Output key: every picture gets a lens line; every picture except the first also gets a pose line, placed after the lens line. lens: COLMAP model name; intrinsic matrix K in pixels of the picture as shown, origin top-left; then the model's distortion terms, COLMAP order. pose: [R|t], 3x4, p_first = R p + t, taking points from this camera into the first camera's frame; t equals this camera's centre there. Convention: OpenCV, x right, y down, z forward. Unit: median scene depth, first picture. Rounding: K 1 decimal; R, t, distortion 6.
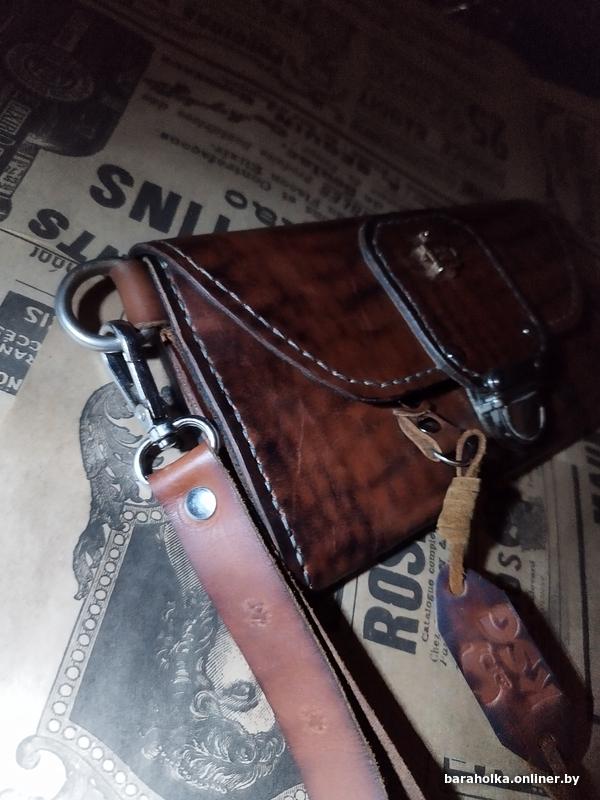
lens RADIAL K [[603.6, 0, 275.2], [0, 603.6, 398.9], [0, 0, 1]] dist [-0.061599, 0.034656]
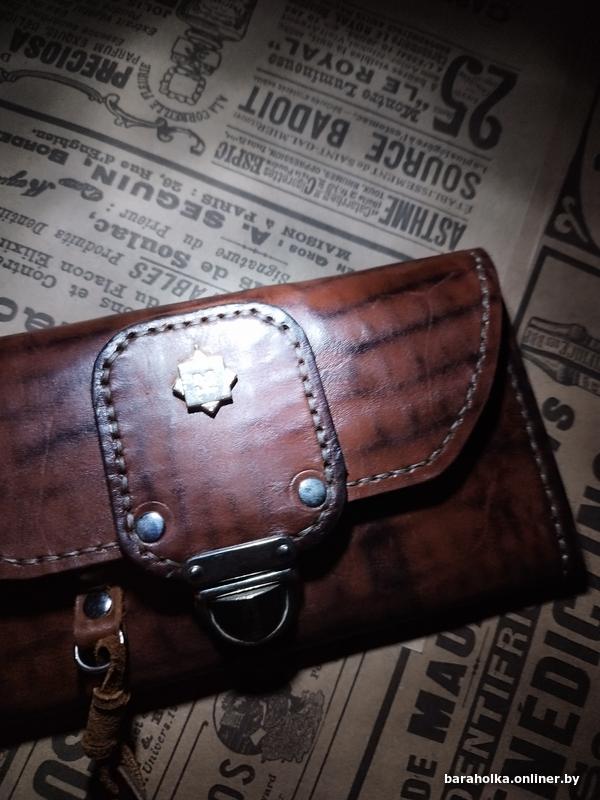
lens RADIAL K [[603.6, 0, 275.2], [0, 603.6, 398.9], [0, 0, 1]] dist [-0.061599, 0.034656]
pose [[0.917474, 0.087776, -0.387990, 0.686961], [-0.000220, 0.975464, 0.220160, -0.412729], [0.397795, -0.201906, 0.894982, 0.349455]]
